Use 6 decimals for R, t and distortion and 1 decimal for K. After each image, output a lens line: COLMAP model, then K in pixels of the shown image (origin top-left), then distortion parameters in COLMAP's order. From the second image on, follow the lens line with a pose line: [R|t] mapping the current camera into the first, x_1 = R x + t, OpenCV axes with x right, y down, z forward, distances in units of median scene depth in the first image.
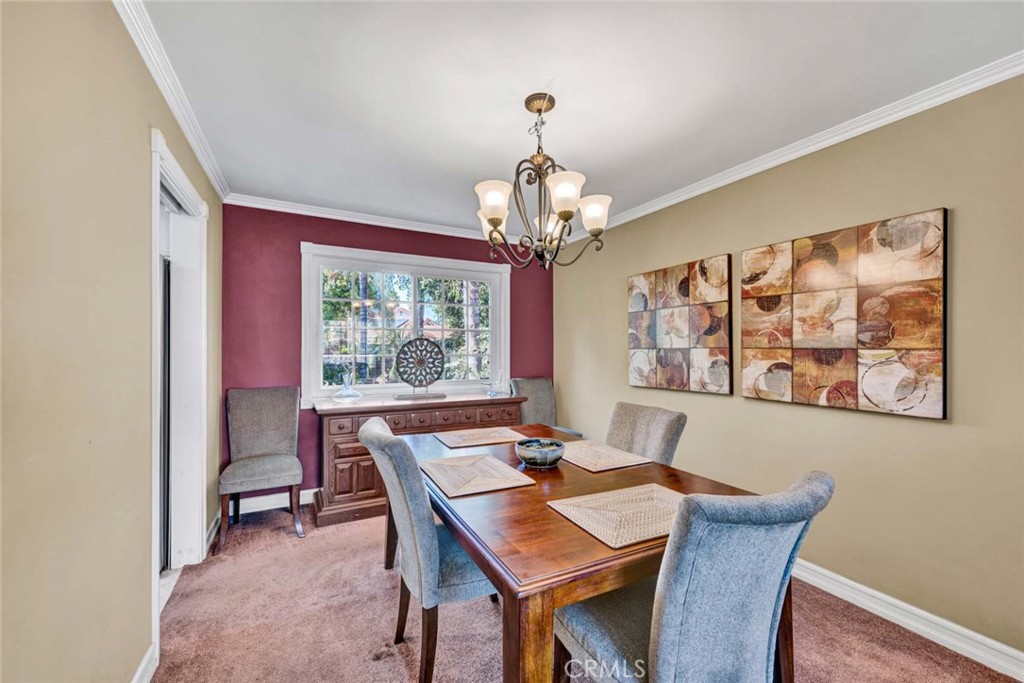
lens RADIAL K [[415.1, 0, 516.7], [0, 415.1, 344.1], [0, 0, 1]] dist [0.000773, -0.000010]
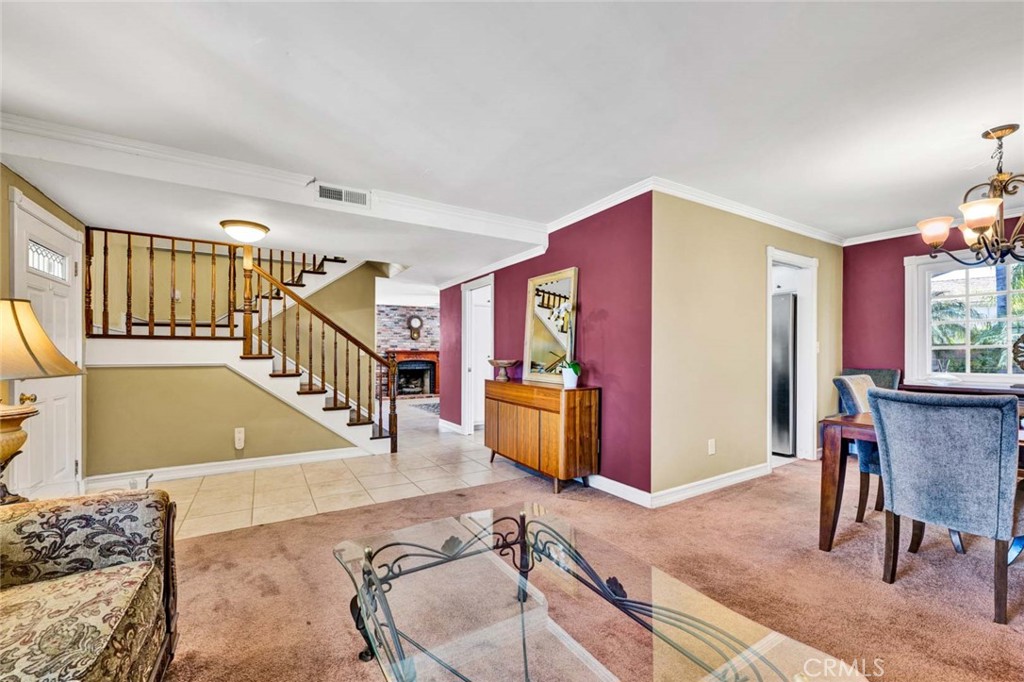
lens RADIAL K [[415.1, 0, 509.6], [0, 415.1, 347.9], [0, 0, 1]] dist [0.000773, -0.000010]
pose [[0.063159, -0.009734, -0.997956, 0.635849], [0.013461, 0.999870, -0.008901, 0.027921], [0.997913, -0.012871, 0.063282, -0.287171]]
